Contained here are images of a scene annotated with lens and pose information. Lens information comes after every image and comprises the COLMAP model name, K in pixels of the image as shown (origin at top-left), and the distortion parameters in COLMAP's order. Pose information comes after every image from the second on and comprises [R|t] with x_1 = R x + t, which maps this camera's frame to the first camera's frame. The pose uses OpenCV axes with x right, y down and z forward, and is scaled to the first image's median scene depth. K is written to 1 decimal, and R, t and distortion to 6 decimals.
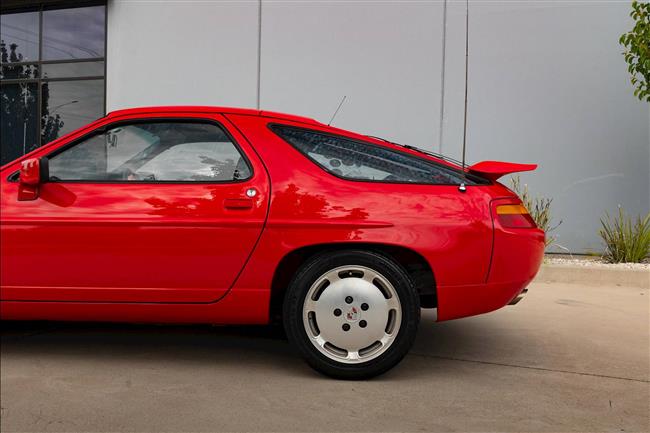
lens RADIAL K [[665.2, 0, 325.0], [0, 665.2, 216.5], [0, 0, 1]] dist [0.007764, -0.022169]
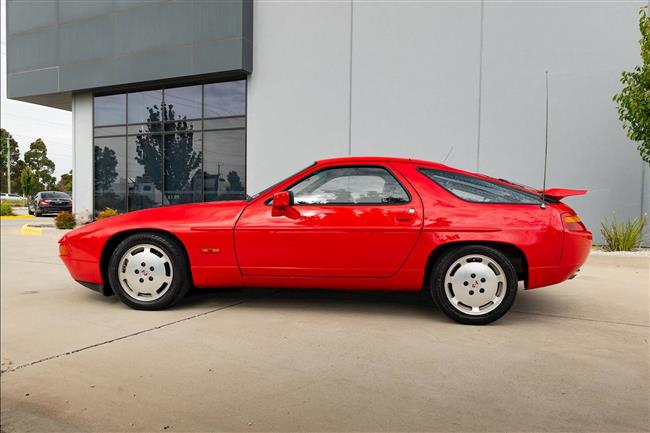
lens RADIAL K [[470.7, 0, 325.0], [0, 470.7, 216.5], [0, 0, 1]] dist [-0.004273, -0.001661]
pose [[0.996285, -0.007256, -0.085806, -0.216662], [0.007164, 0.999973, -0.001379, -0.020301], [0.085814, 0.000760, 0.996311, -0.172960]]
